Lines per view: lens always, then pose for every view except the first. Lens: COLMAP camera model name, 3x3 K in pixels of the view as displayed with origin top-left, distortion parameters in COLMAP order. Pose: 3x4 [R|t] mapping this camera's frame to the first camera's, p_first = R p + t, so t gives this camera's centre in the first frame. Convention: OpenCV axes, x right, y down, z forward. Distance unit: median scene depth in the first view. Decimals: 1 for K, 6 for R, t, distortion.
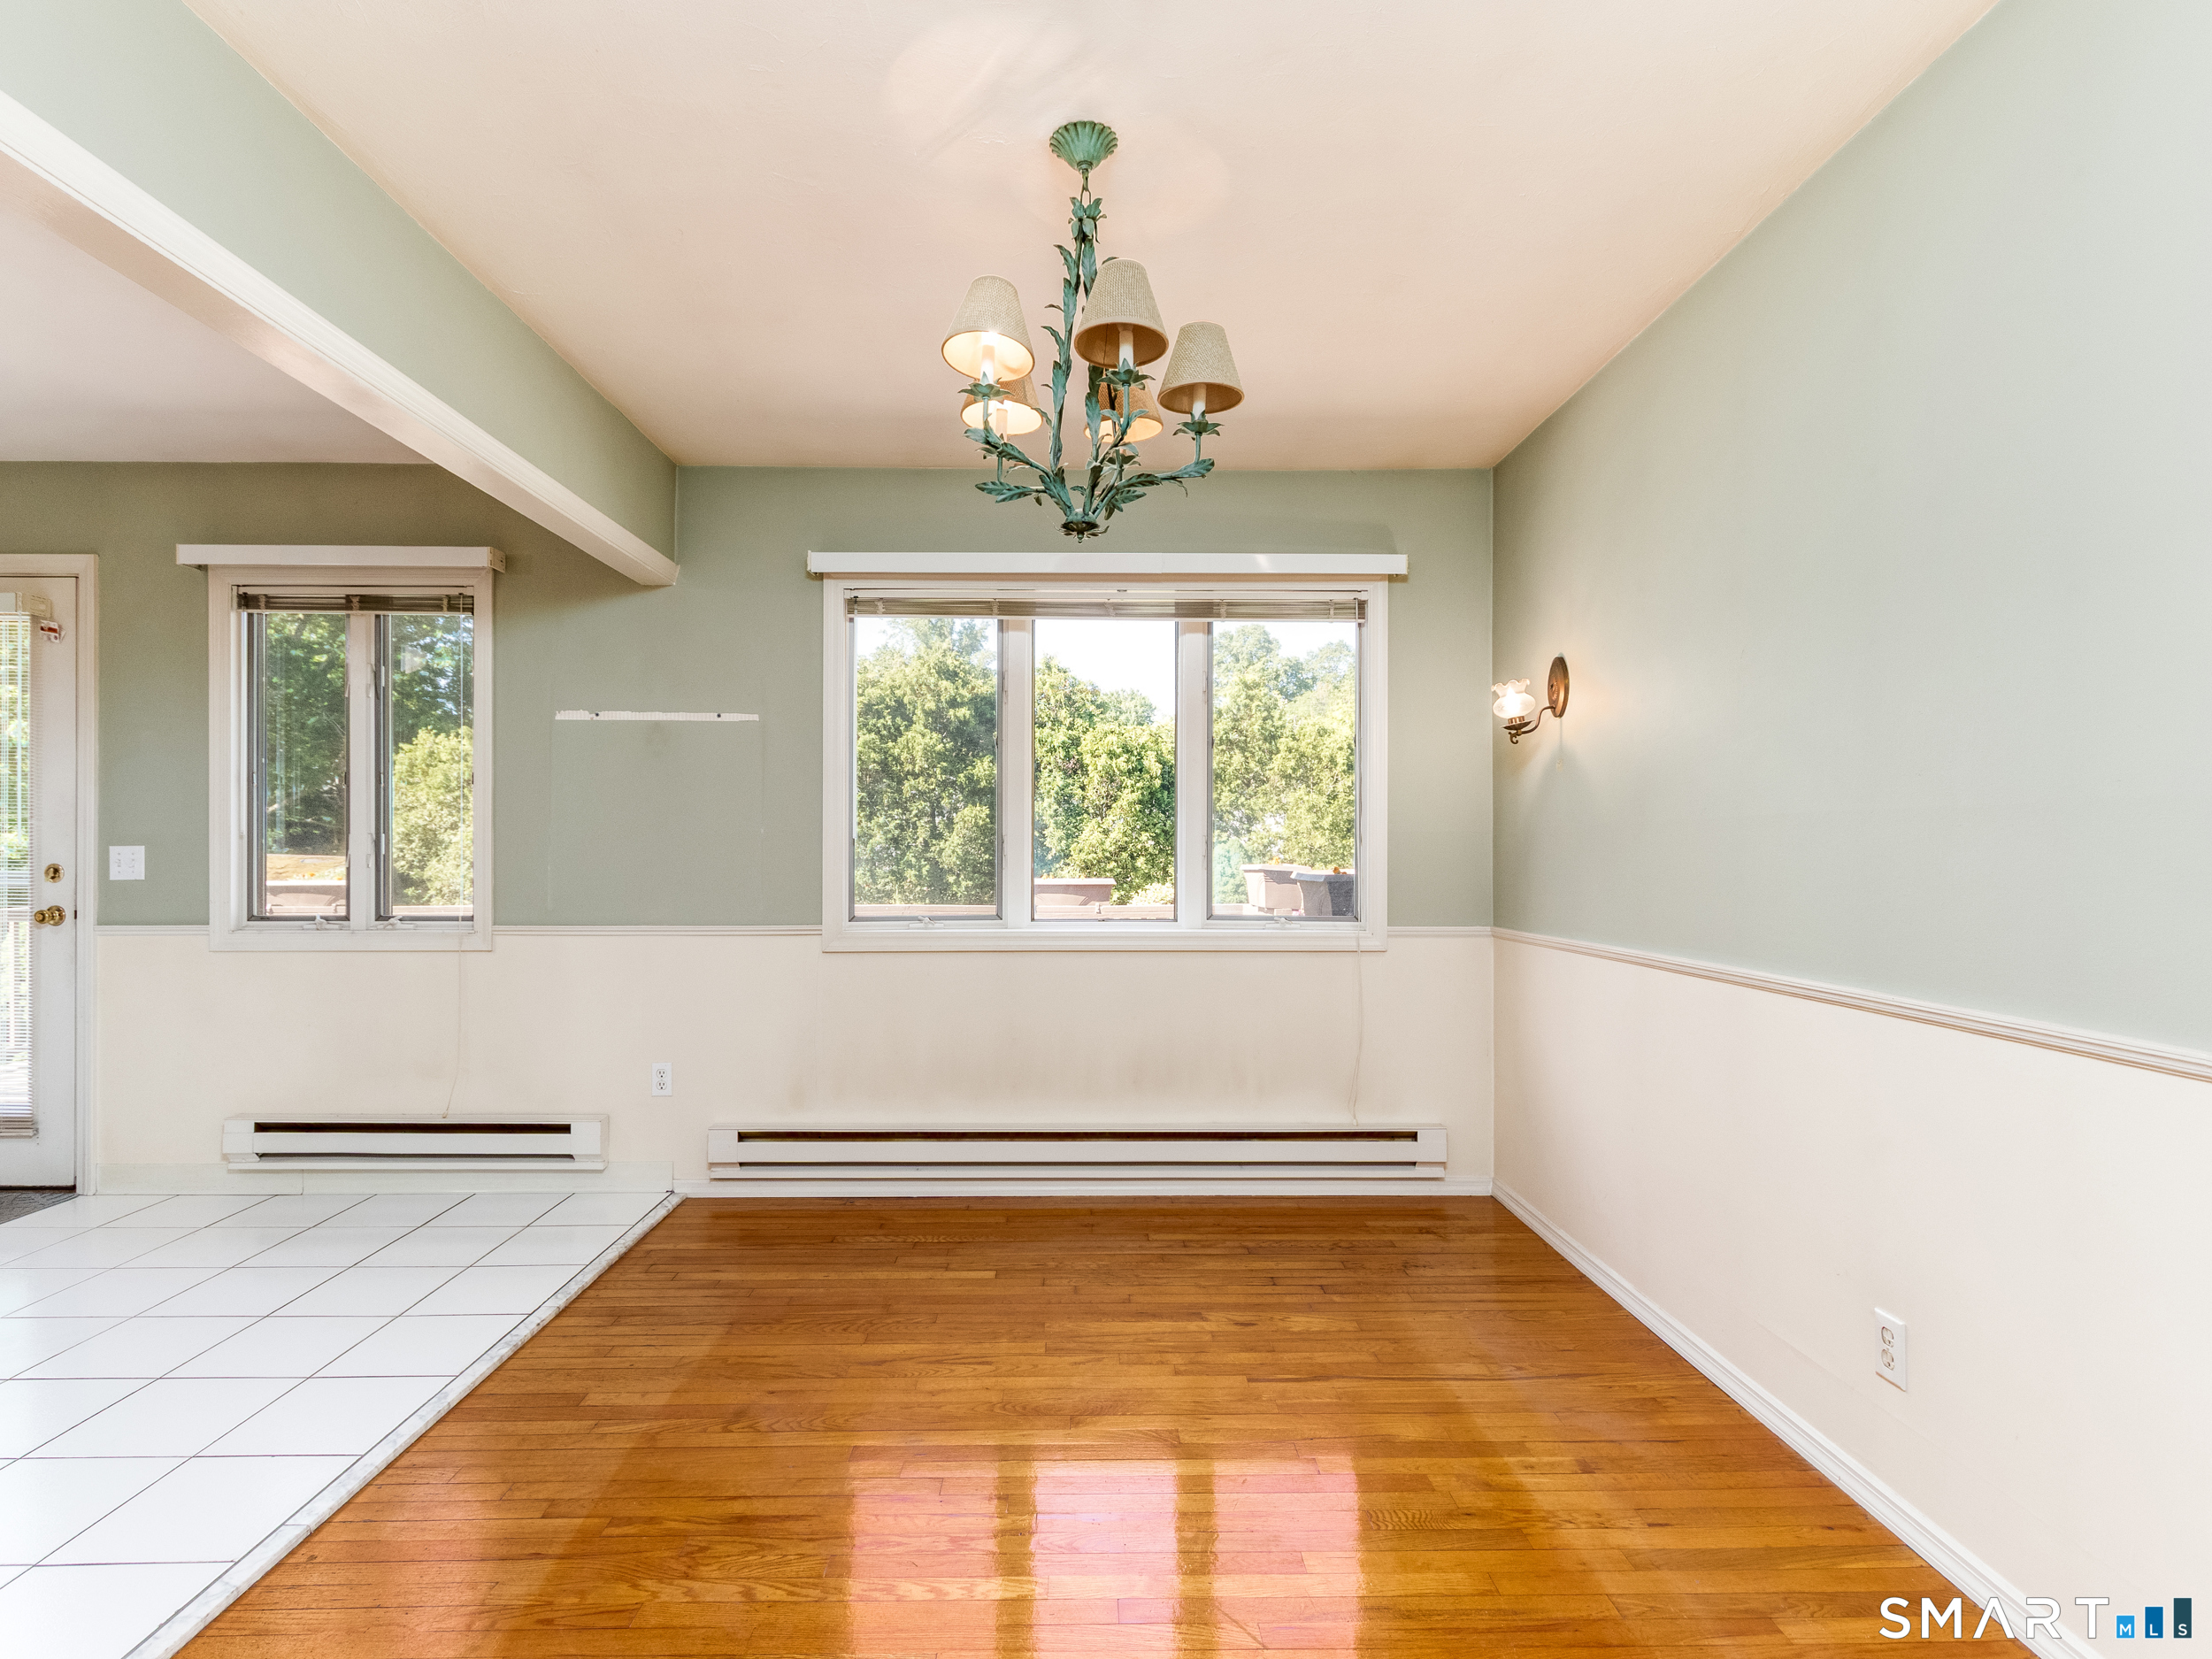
lens RADIAL K [[1134.9, 0, 1093.9], [0, 1134.9, 848.3], [0, 0, 1]] dist [0.013022, -0.007206]
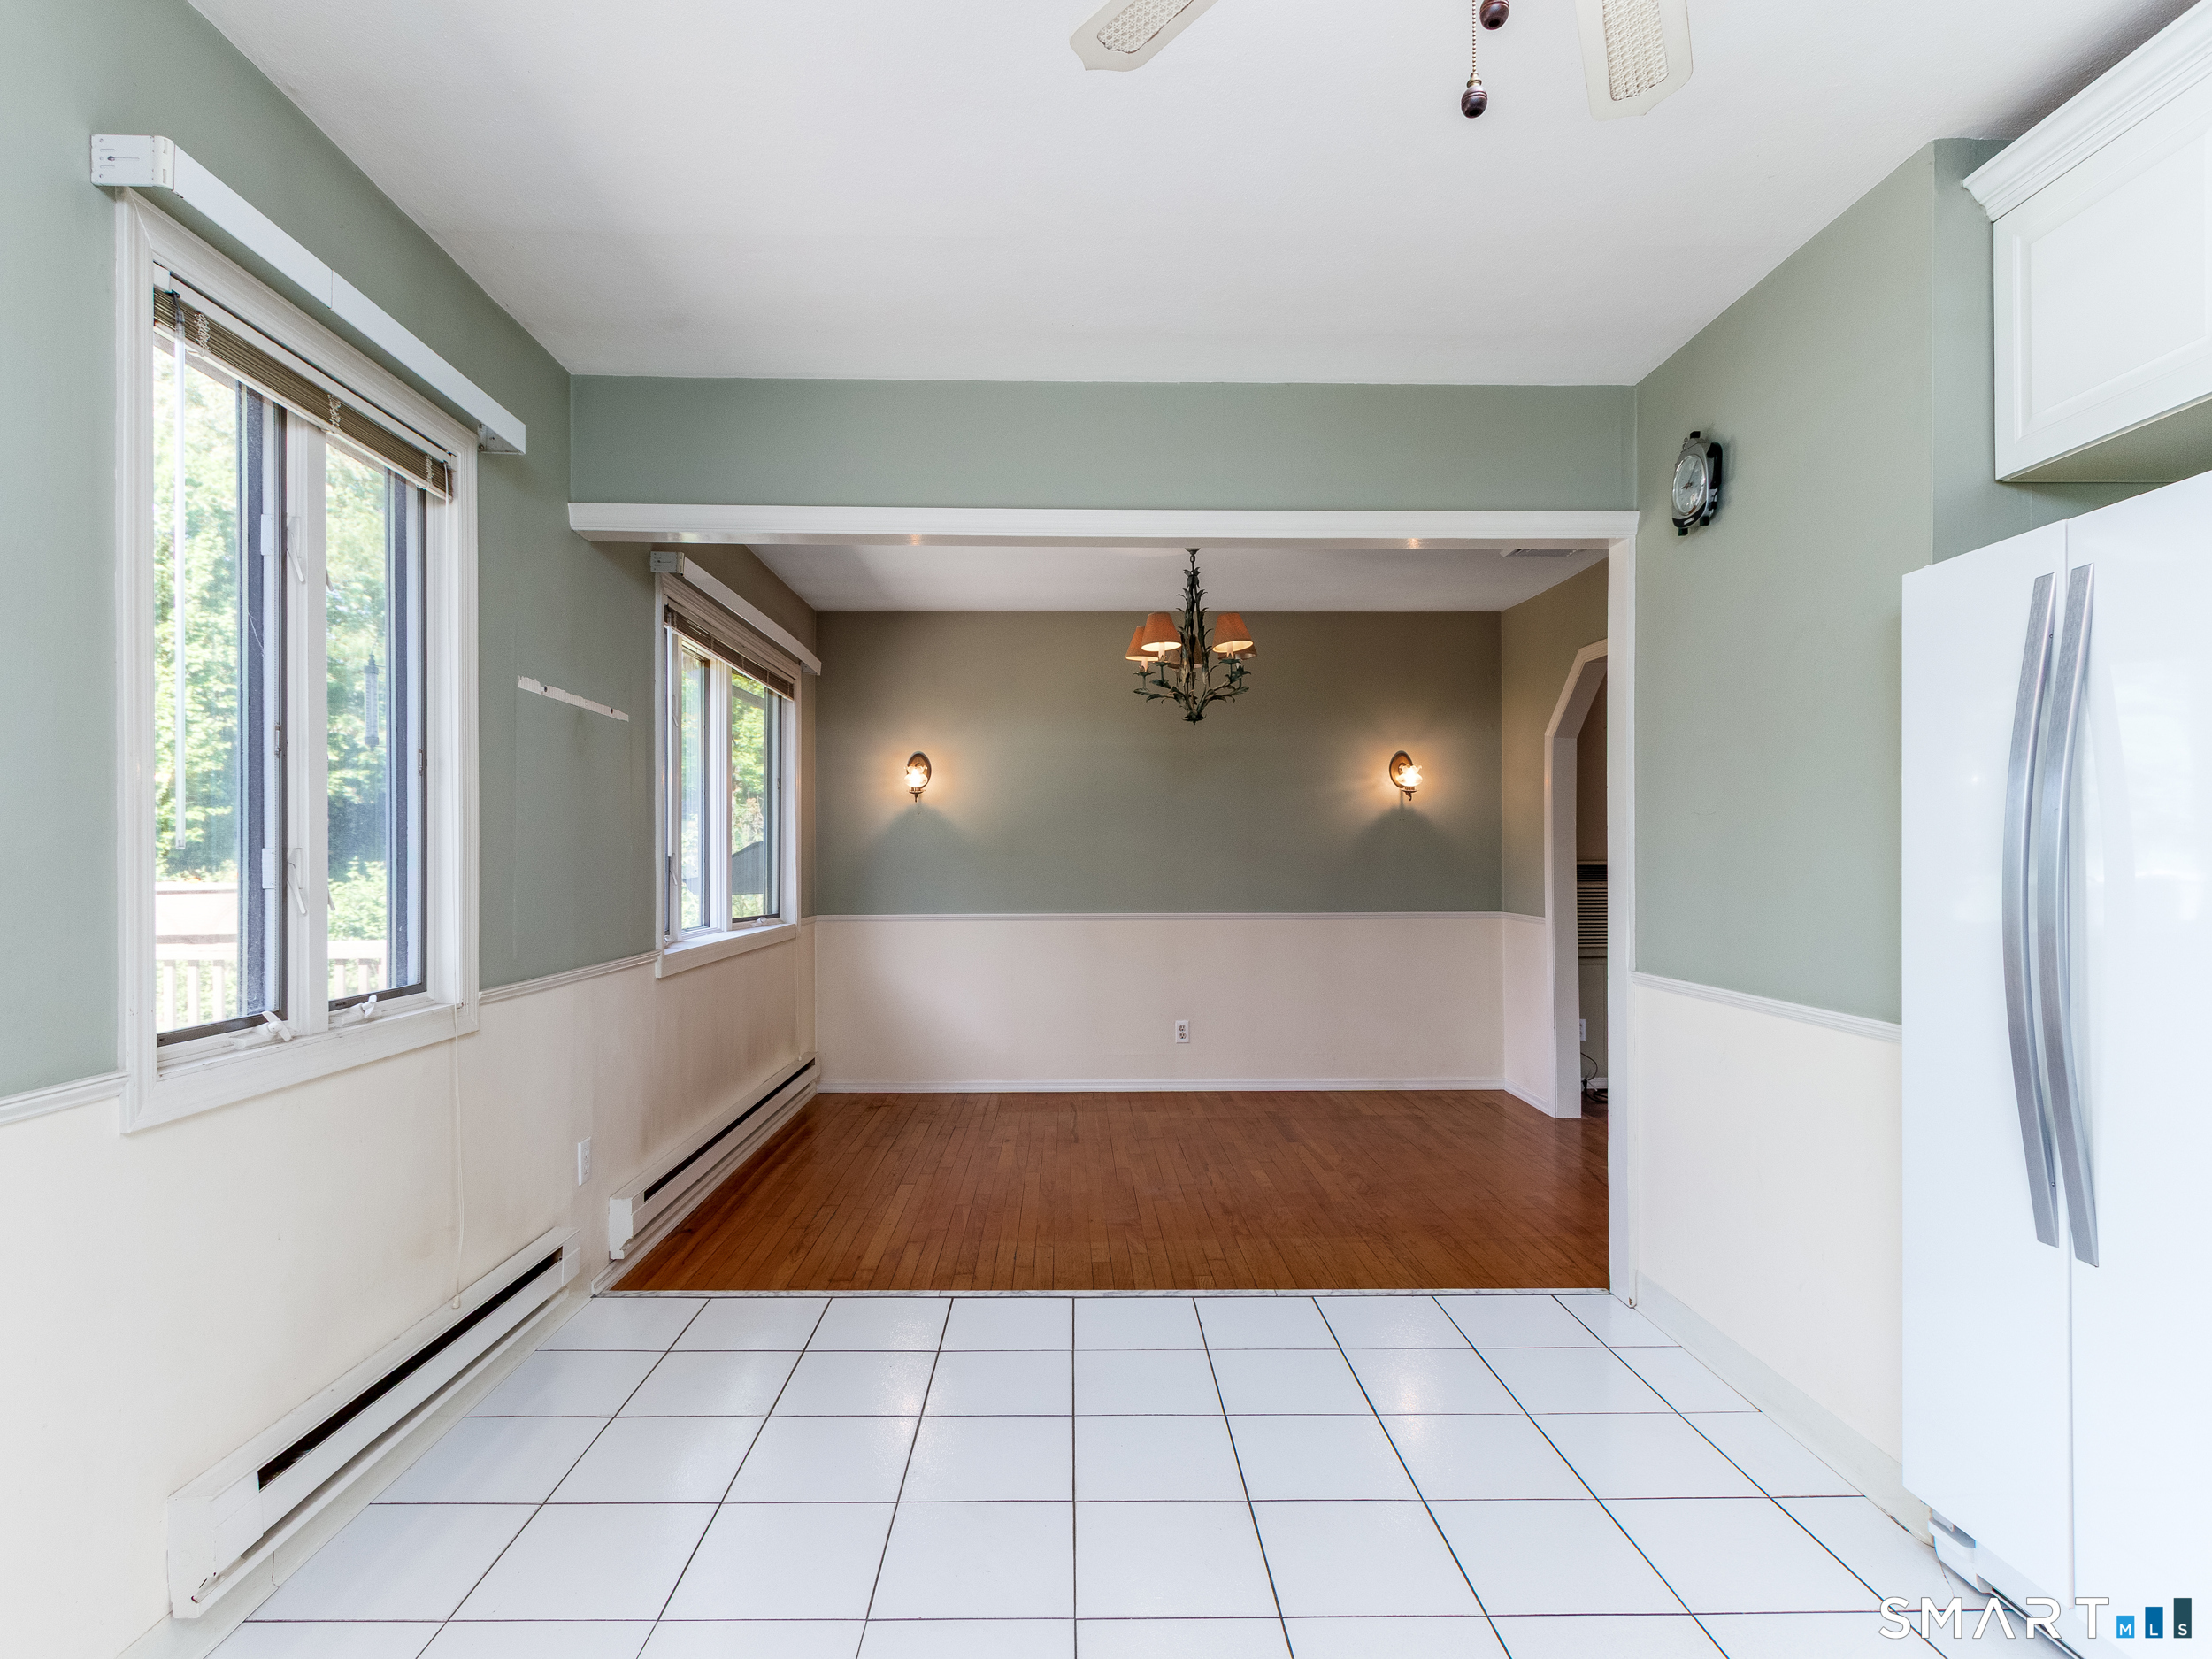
lens RADIAL K [[1144.4, 0, 1088.1], [0, 1144.4, 862.8], [0, 0, 1]] dist [0.009882, -0.001545]
pose [[-0.006706, -0.003422, 0.999972, -1.185042], [-0.001796, 0.999993, 0.003410, -0.008134], [-0.999976, -0.001773, -0.006712, 0.654147]]
